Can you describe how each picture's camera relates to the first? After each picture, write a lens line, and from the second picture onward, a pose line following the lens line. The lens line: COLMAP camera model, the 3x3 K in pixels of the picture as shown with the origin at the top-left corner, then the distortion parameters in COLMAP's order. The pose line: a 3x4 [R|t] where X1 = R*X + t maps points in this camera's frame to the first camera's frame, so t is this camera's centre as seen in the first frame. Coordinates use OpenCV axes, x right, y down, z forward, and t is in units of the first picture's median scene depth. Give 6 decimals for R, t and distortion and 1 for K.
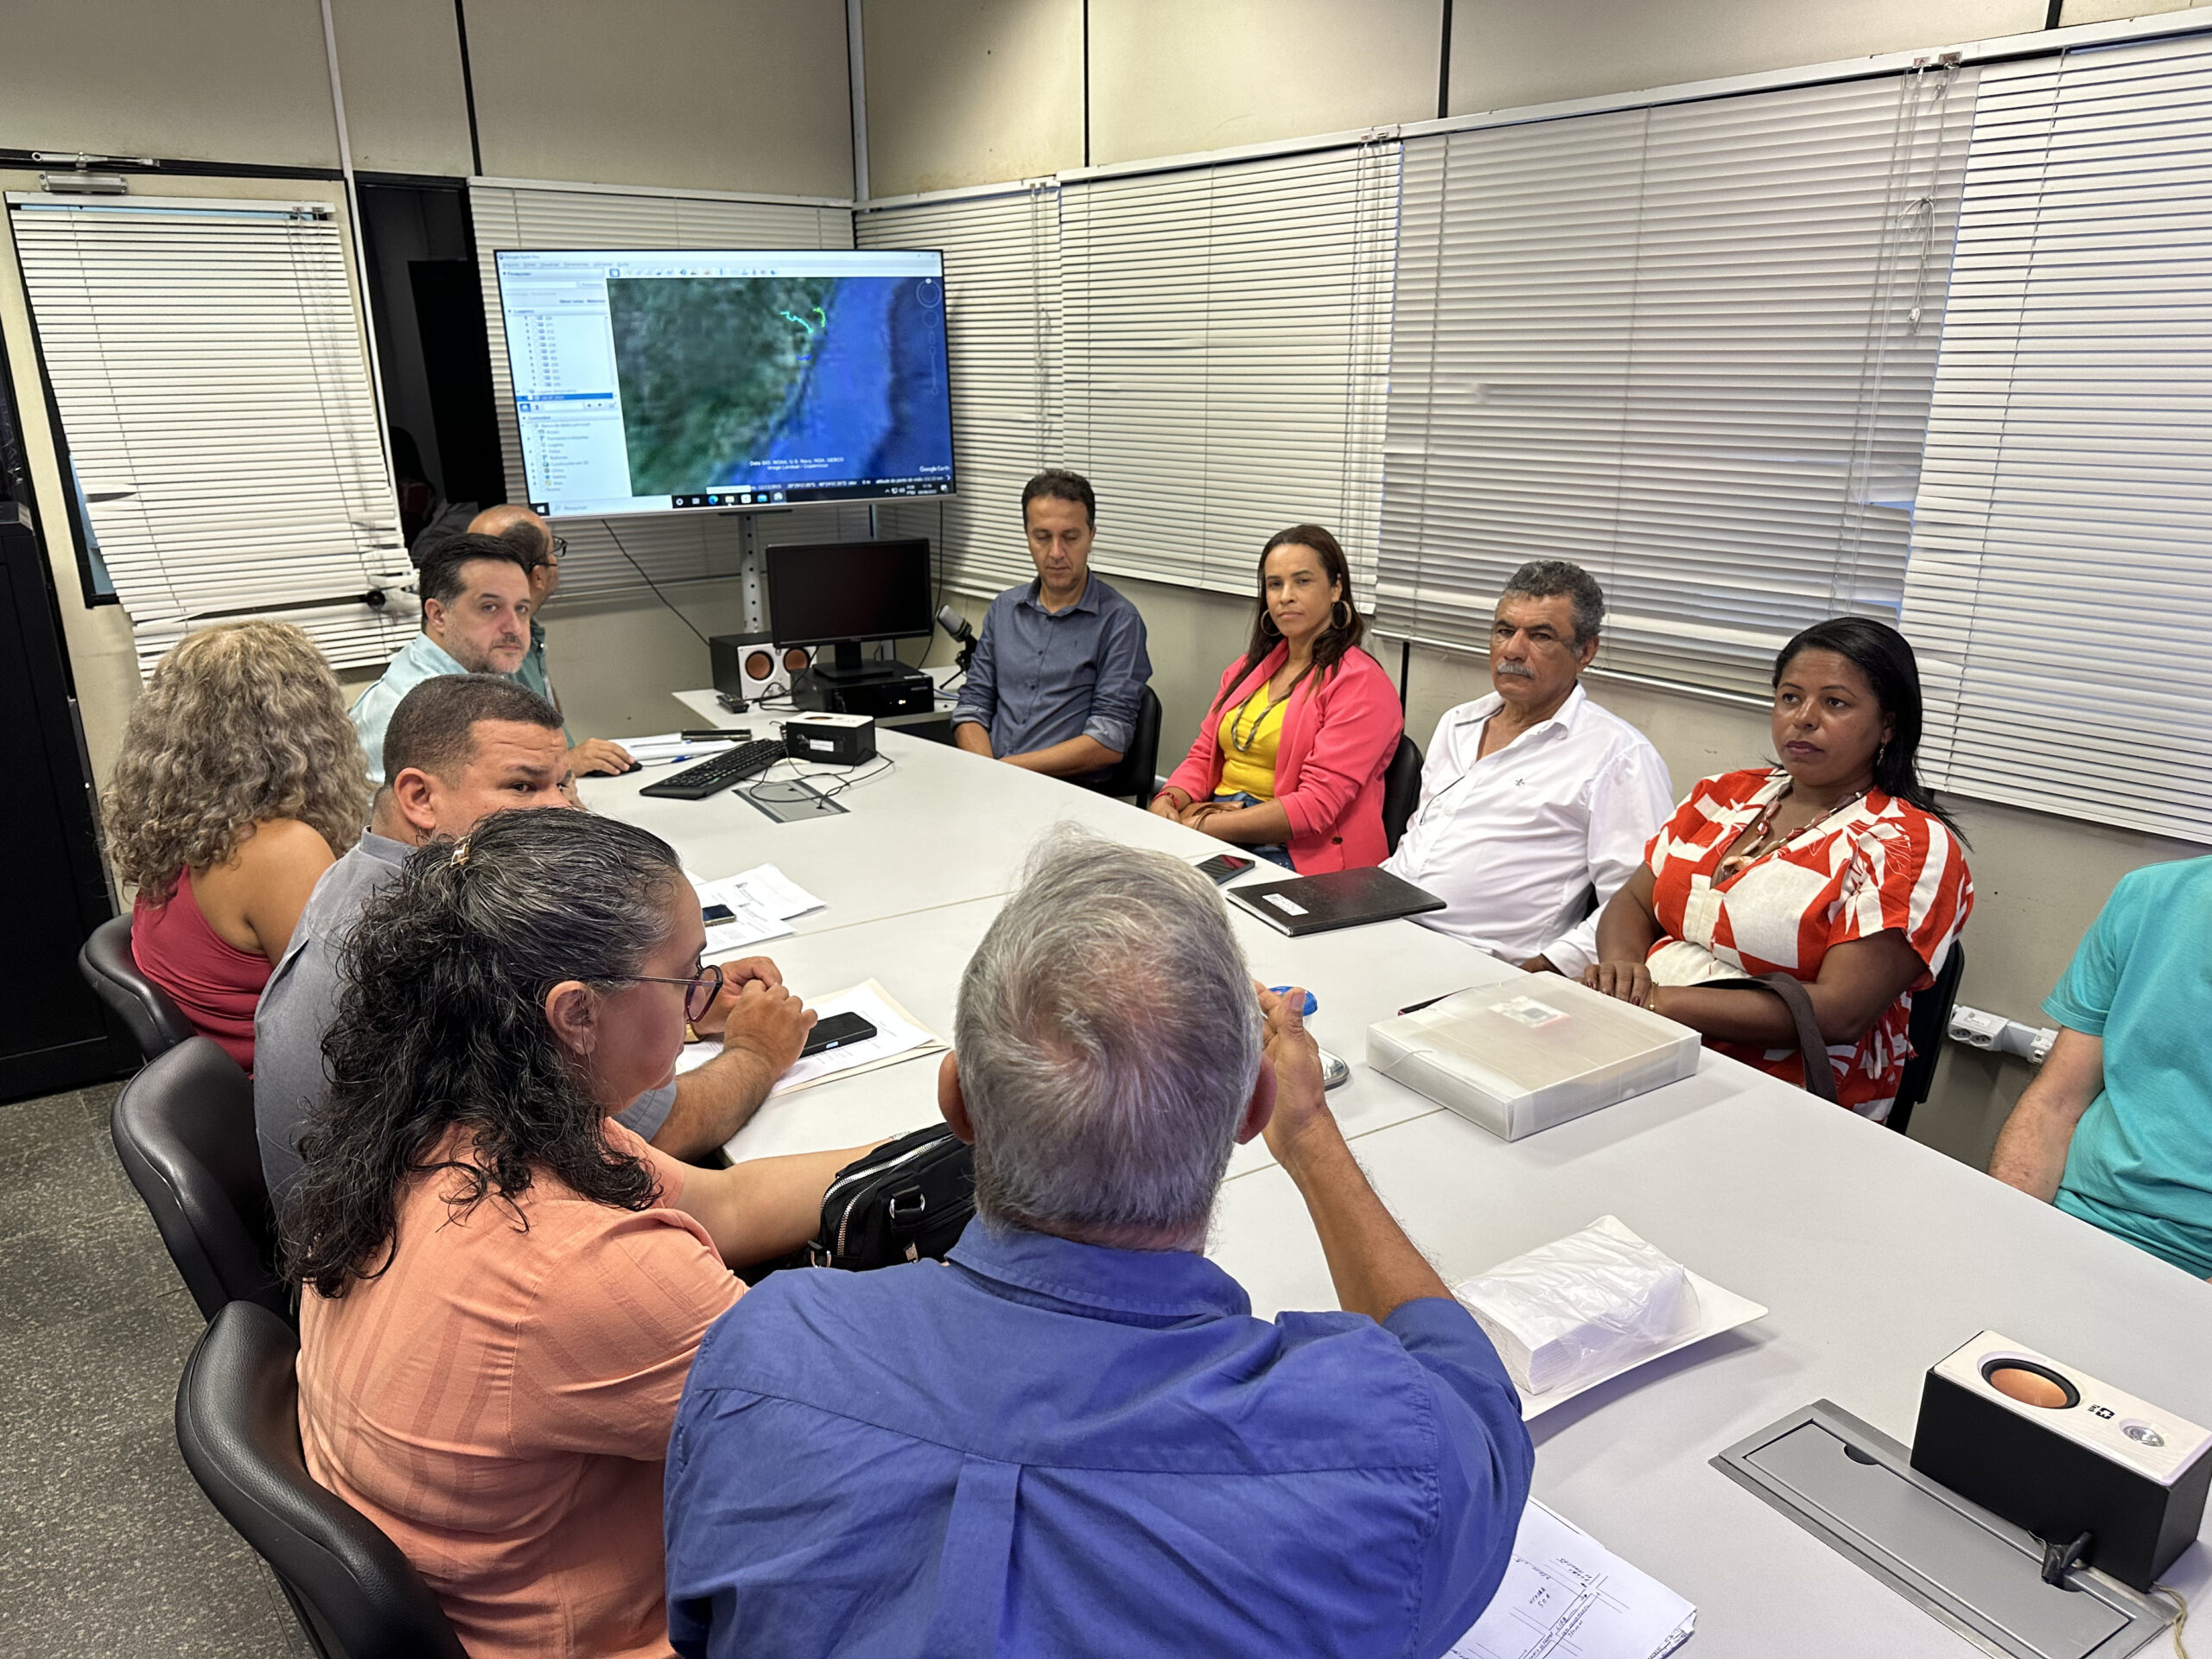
lens RADIAL K [[1548.9, 0, 1119.0], [0, 1548.9, 861.1], [0, 0, 1]] dist [0.031977, -0.042384]
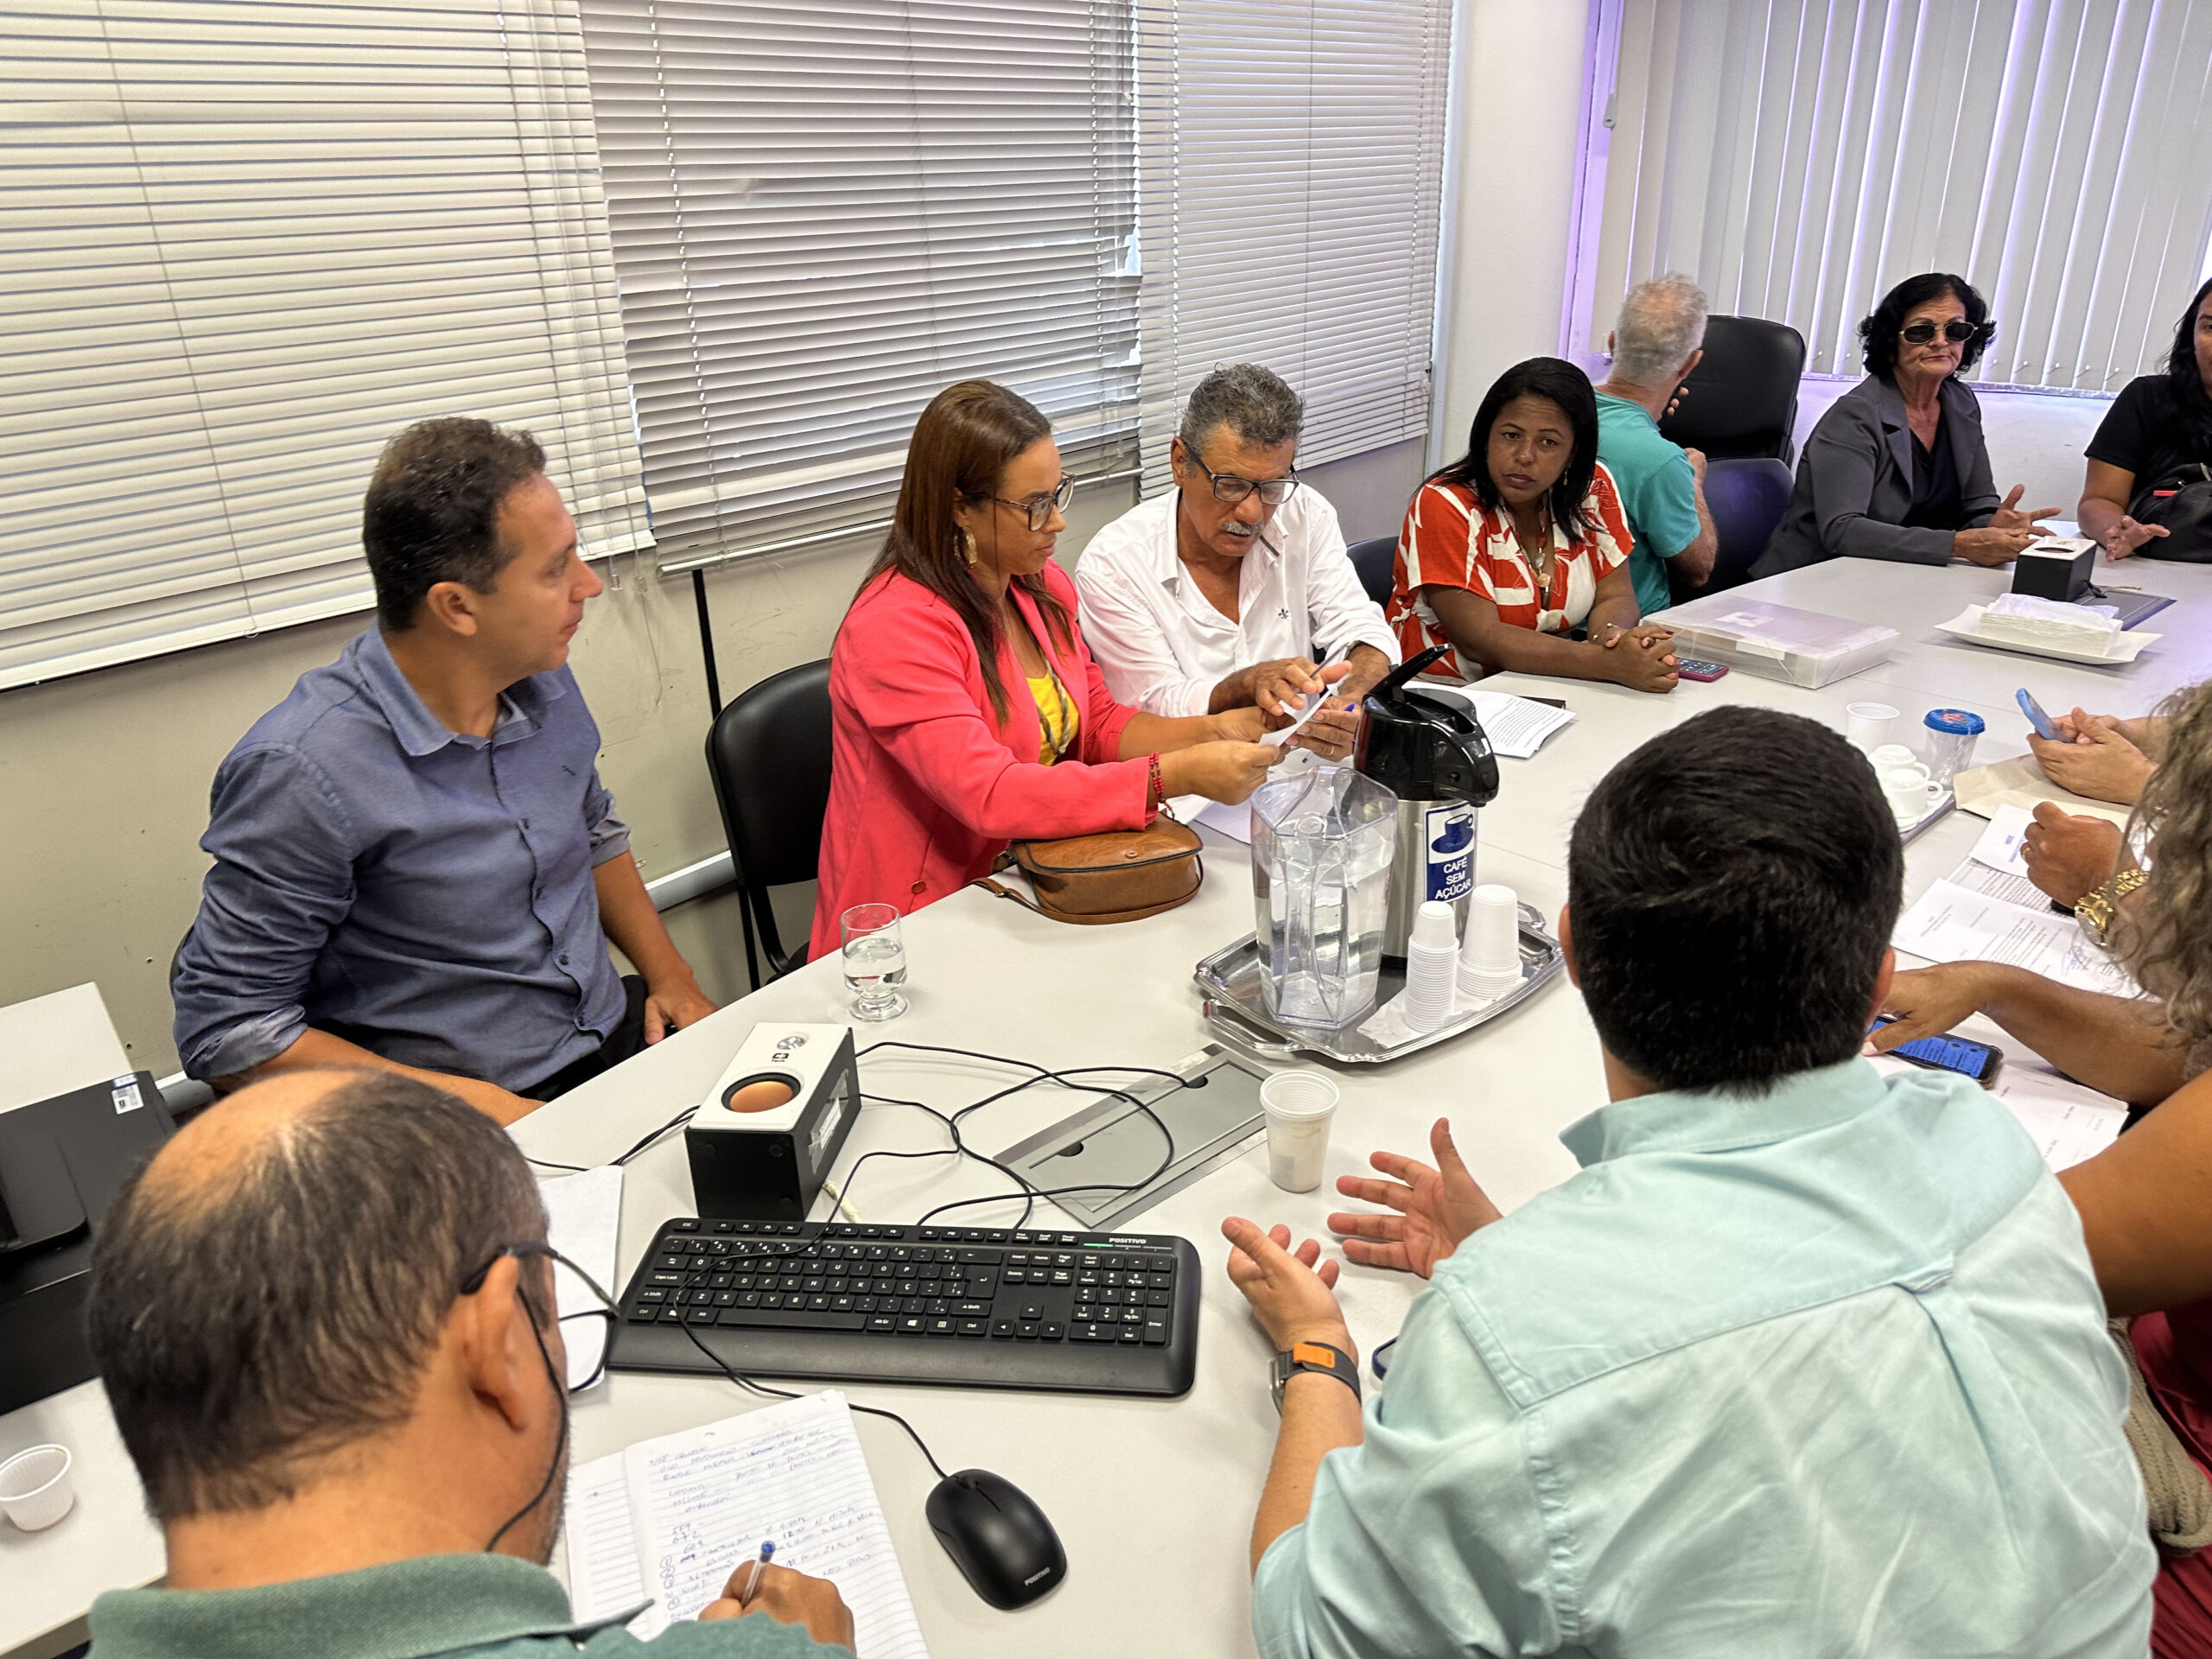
lens RADIAL K [[1548.9, 0, 1122.6], [0, 1548.9, 847.7], [0, 0, 1]] dist [0.031977, -0.042384]
pose [[-0.163558, -0.402144, 0.900849, -0.573997], [0.317651, 0.843048, 0.434014, -0.302816], [-0.933995, 0.357142, -0.010145, 0.951813]]
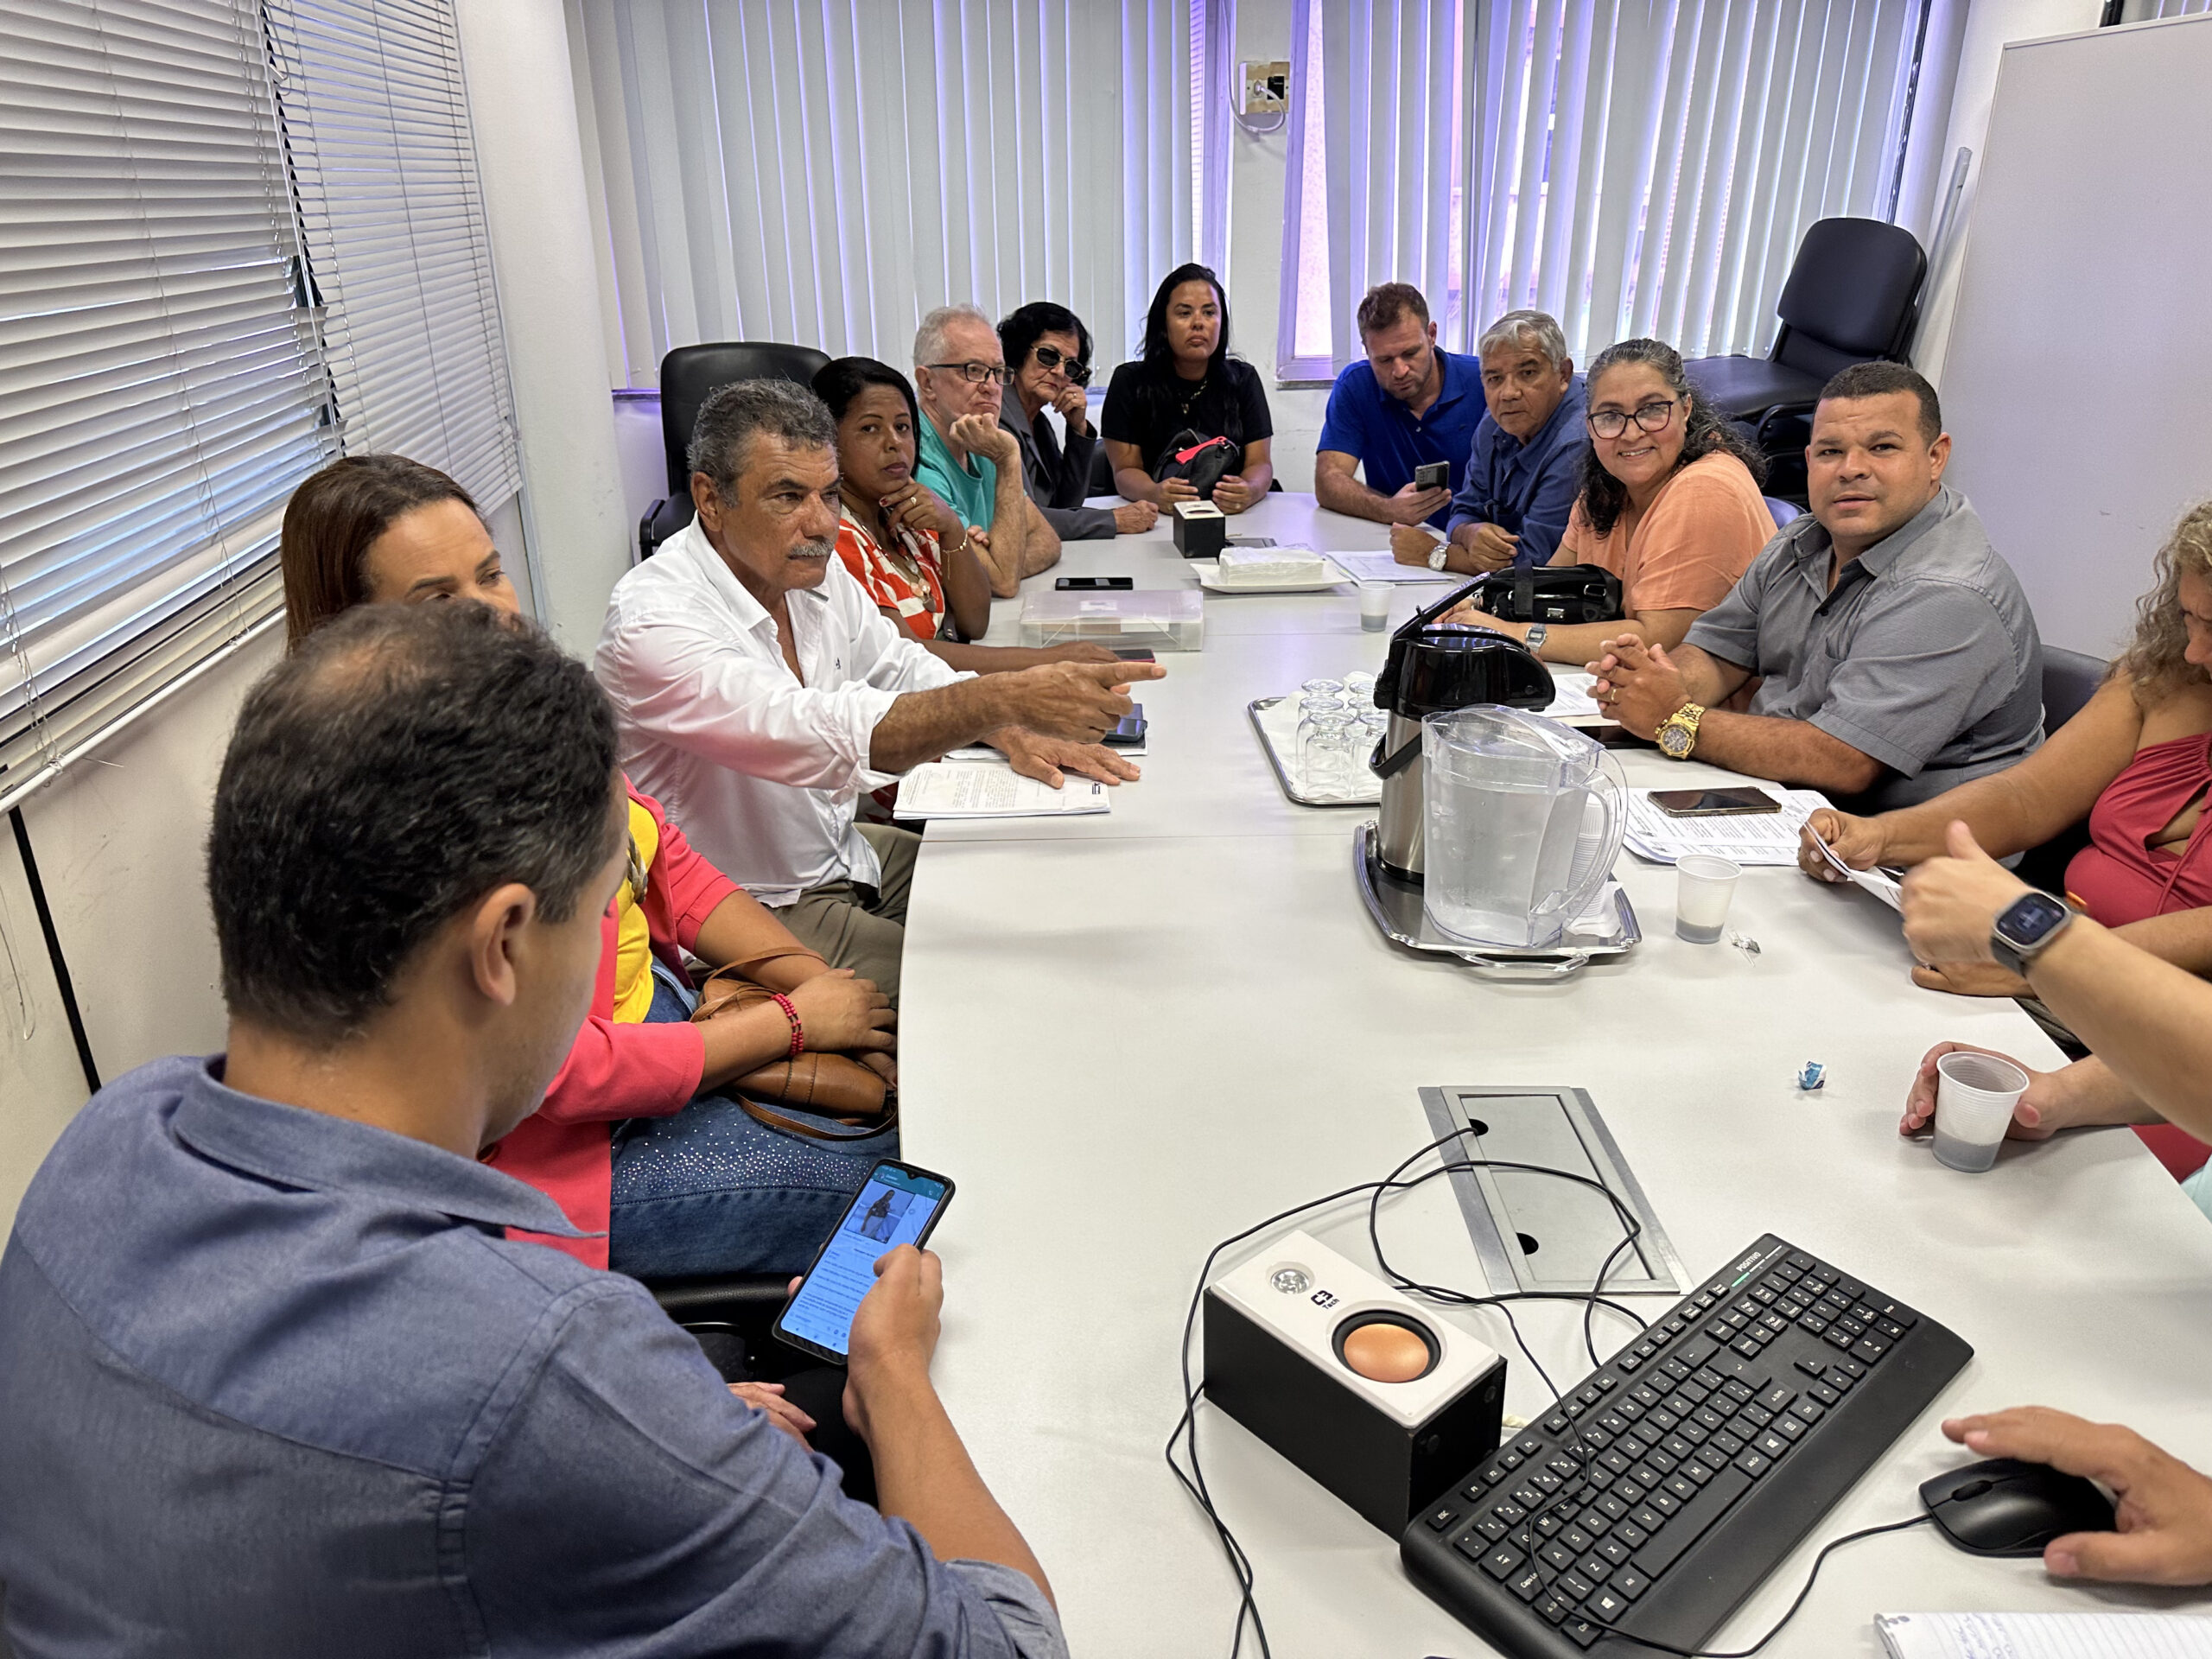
lens RADIAL K [[1548.9, 0, 1108.5], [0, 1548.9, 832.8], [0, 0, 1]] dist [0.031977, -0.042384]
pose [[-0.847631, -0.199364, 0.491708, -0.289651], [0.165351, 0.781320, 0.601829, -0.365684], [-0.504164, 0.591433, -0.629306, 1.219381]]
